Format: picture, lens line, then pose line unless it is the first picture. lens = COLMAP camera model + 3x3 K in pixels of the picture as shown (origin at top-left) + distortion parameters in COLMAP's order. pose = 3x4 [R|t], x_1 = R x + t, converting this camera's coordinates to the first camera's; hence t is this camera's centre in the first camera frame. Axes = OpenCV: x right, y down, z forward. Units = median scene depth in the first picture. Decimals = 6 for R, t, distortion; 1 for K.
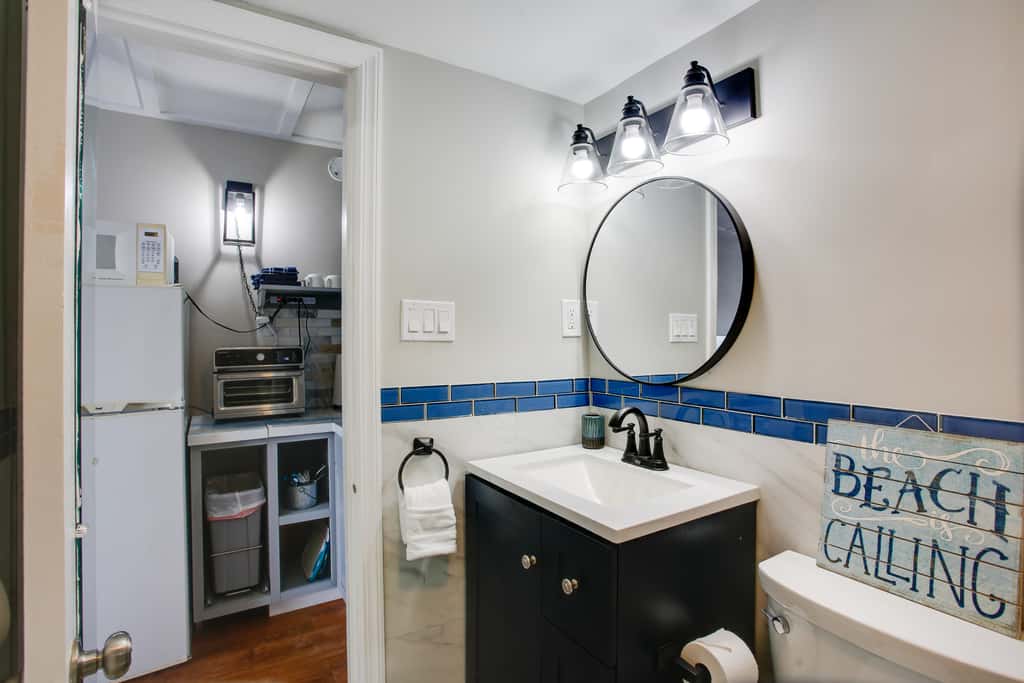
lens RADIAL K [[505.1, 0, 501.3], [0, 505.1, 336.7], [0, 0, 1]] dist [-0.068286, 0.028753]
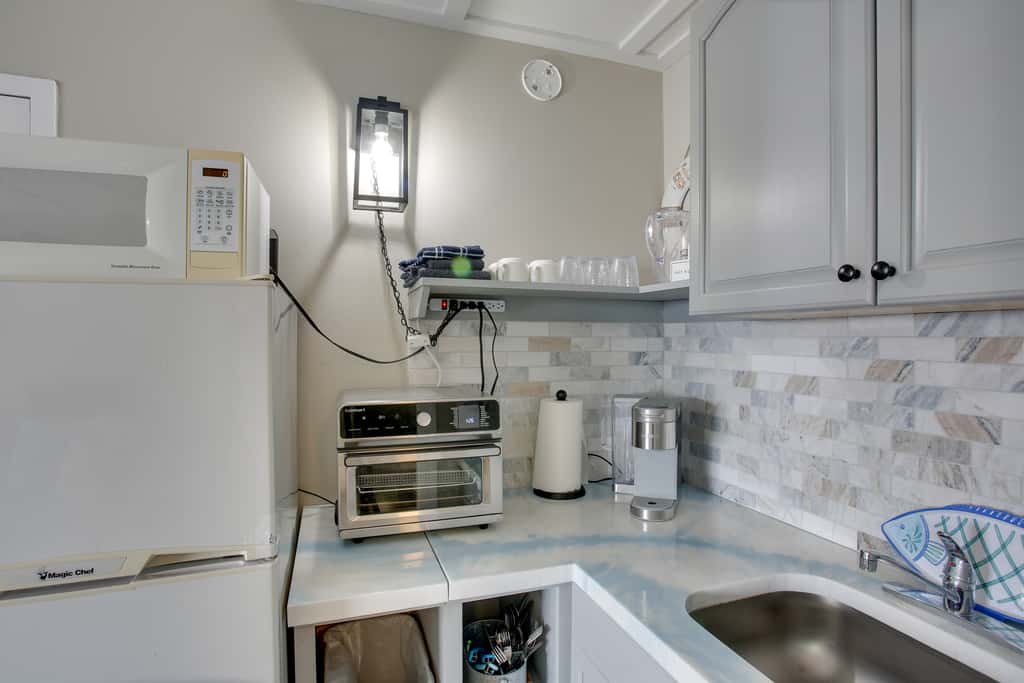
lens RADIAL K [[524.9, 0, 520.4], [0, 524.9, 340.2], [0, 0, 1]] dist [-0.070706, 0.035308]
pose [[0.983323, 0.004698, -0.181809, -0.298589], [-0.003301, 0.999963, 0.007986, -0.046062], [0.181840, -0.007253, 0.983301, 0.507334]]
